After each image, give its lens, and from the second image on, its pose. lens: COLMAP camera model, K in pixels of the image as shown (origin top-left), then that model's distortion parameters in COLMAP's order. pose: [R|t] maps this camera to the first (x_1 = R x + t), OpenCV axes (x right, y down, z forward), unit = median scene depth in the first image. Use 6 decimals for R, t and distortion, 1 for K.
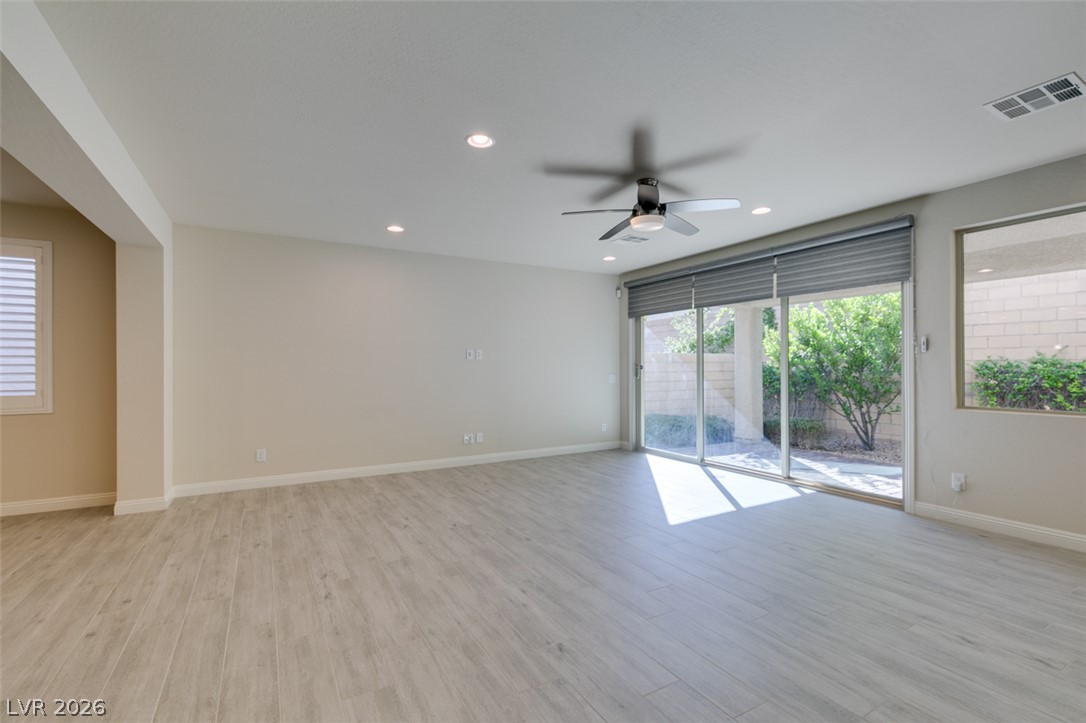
lens RADIAL K [[487.8, 0, 537.9], [0, 487.8, 355.9], [0, 0, 1]] dist [0.004188, -0.001940]
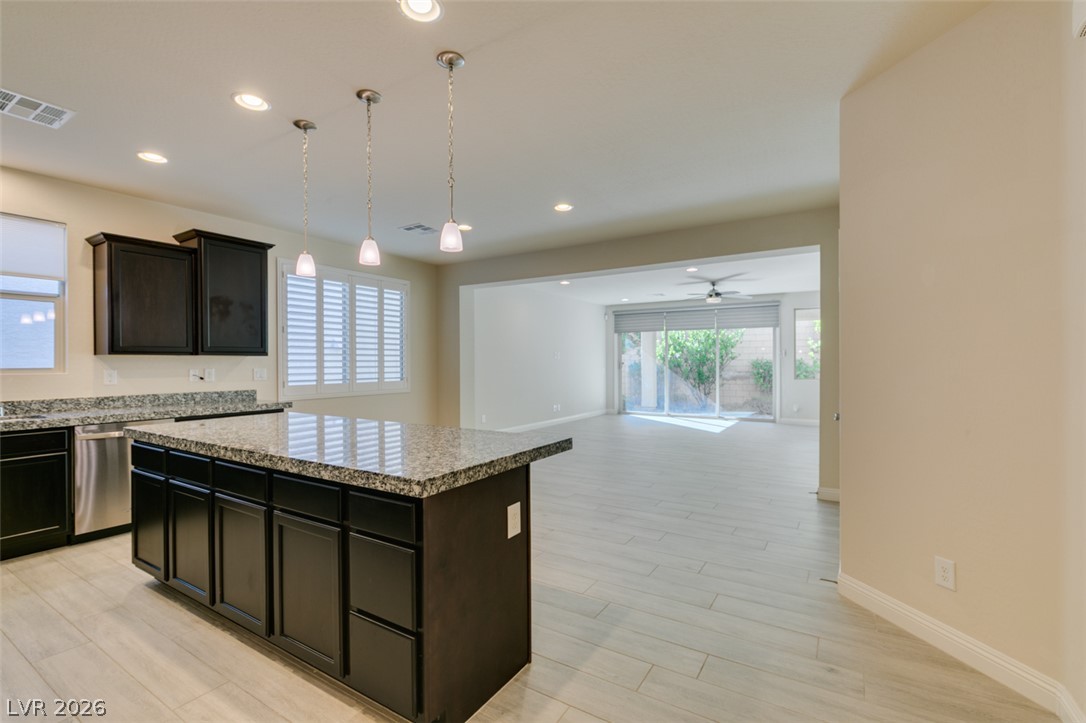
lens RADIAL K [[487.8, 0, 543.8], [0, 487.8, 367.3], [0, 0, 1]] dist [0.004188, -0.001940]
pose [[0.882218, -0.002162, 0.470836, -1.343815], [-0.012996, 0.999497, 0.028941, -0.012329], [-0.470662, -0.031651, 0.881746, -0.559844]]
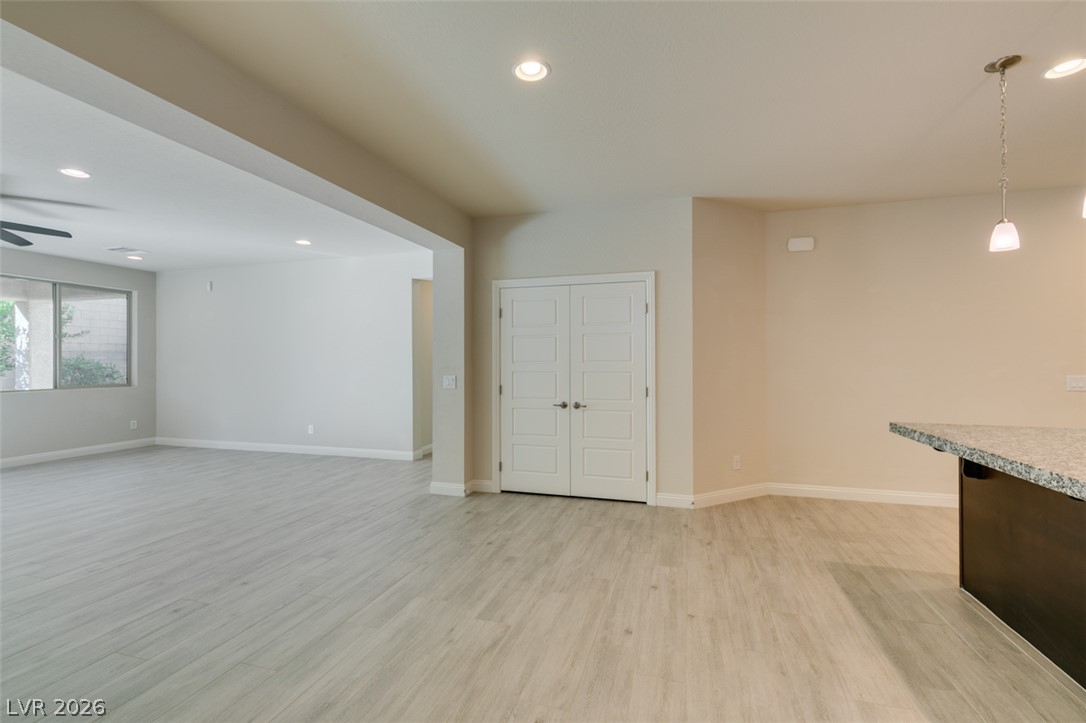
lens RADIAL K [[487.8, 0, 538.0], [0, 487.8, 358.5], [0, 0, 1]] dist [0.004188, -0.001940]
pose [[-0.680546, 0.010011, 0.732637, -1.225041], [-0.012143, 0.999615, -0.024938, 0.016280], [-0.732604, -0.025868, -0.680163, 0.691880]]
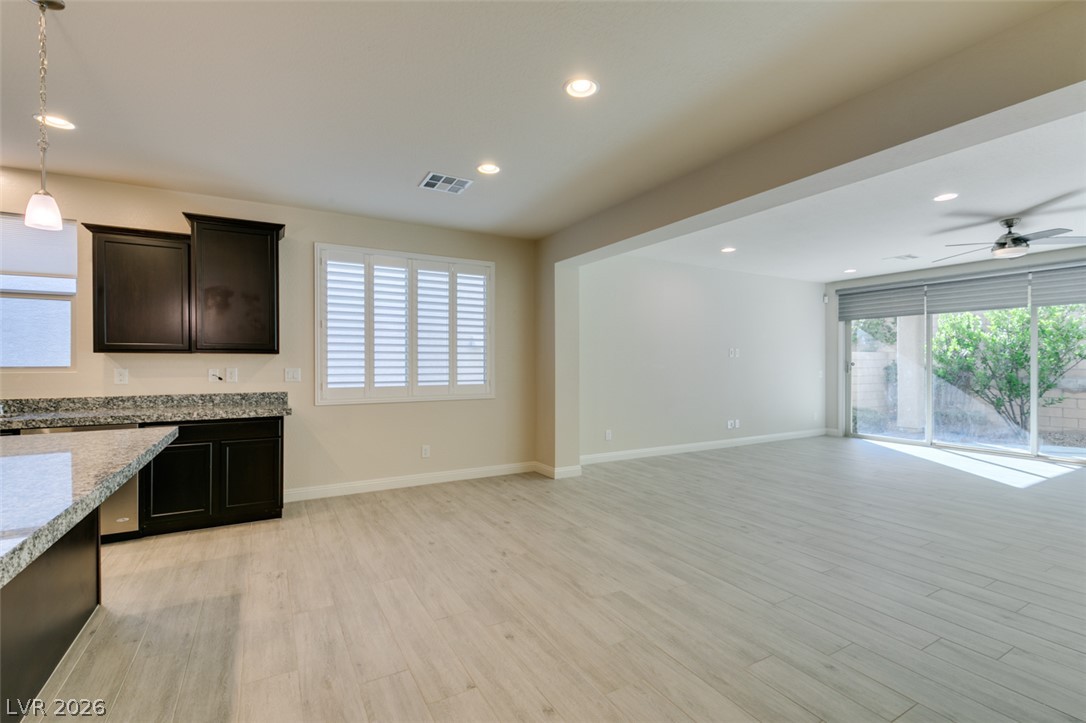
lens RADIAL K [[487.8, 0, 540.3], [0, 487.8, 364.6], [0, 0, 1]] dist [0.004188, -0.001940]
pose [[0.999988, 0.004613, -0.001721, -0.870354], [-0.004566, 0.999632, 0.026744, -0.005052], [0.001843, -0.026736, 0.999641, -0.253793]]
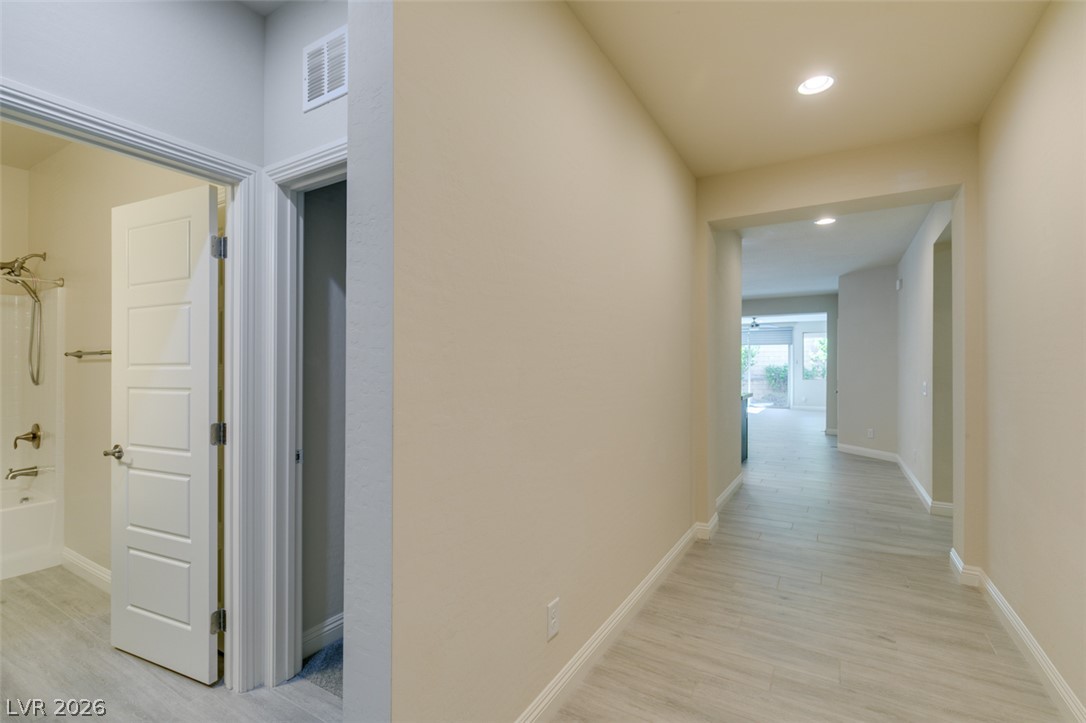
lens RADIAL K [[487.8, 0, 541.8], [0, 487.8, 366.6], [0, 0, 1]] dist [0.004188, -0.001940]
pose [[0.874812, 0.005697, 0.484429, -2.493991], [-0.017435, 0.999653, 0.019729, -0.032662], [-0.484148, -0.025705, 0.874608, -1.203592]]
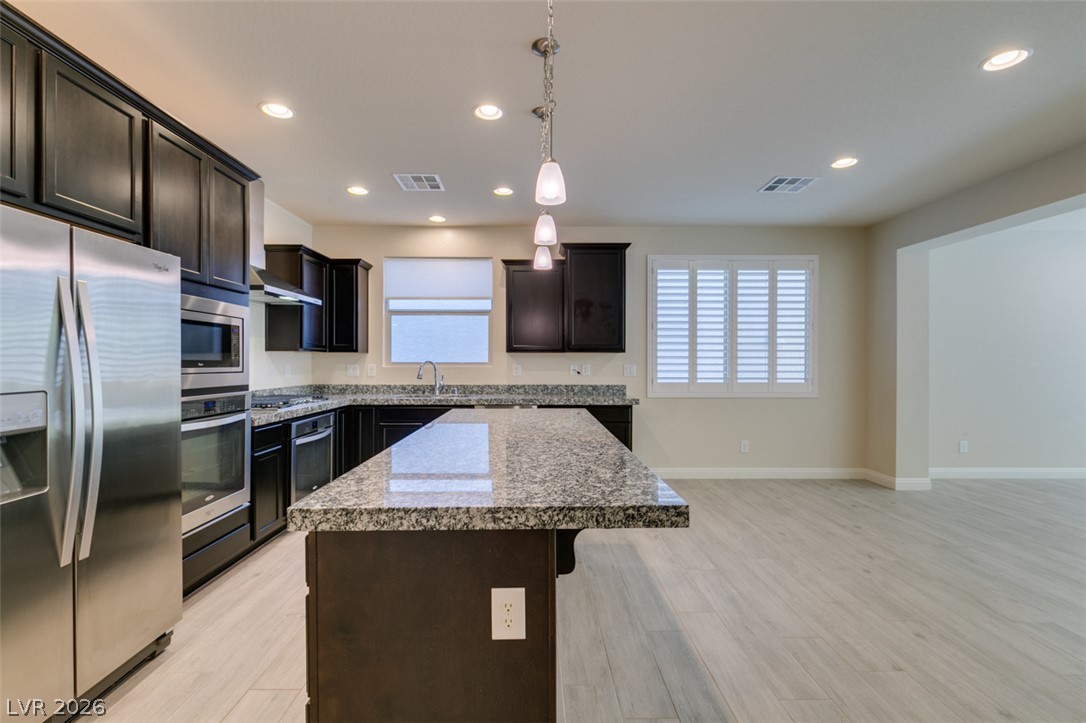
lens RADIAL K [[487.8, 0, 539.7], [0, 487.8, 363.0], [0, 0, 1]] dist [0.004188, -0.001940]
pose [[0.874764, 0.009555, -0.484456, -1.006052], [0.005286, 0.999558, 0.029259, -0.008302], [0.484521, -0.028156, 0.874326, -0.382289]]
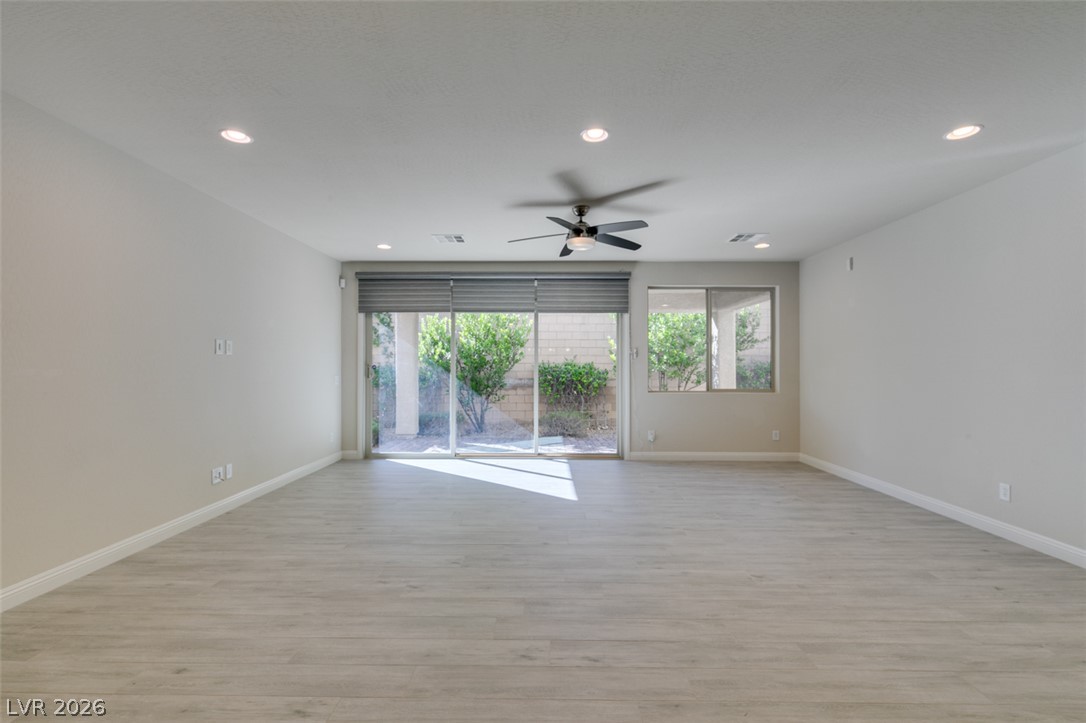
lens RADIAL K [[487.8, 0, 545.5], [0, 487.8, 363.2], [0, 0, 1]] dist [0.004188, -0.001940]
pose [[0.504751, 0.010700, 0.863199, -0.707674], [-0.023185, 0.999731, 0.001165, 0.011434], [-0.862954, -0.020601, 0.504863, 0.418678]]
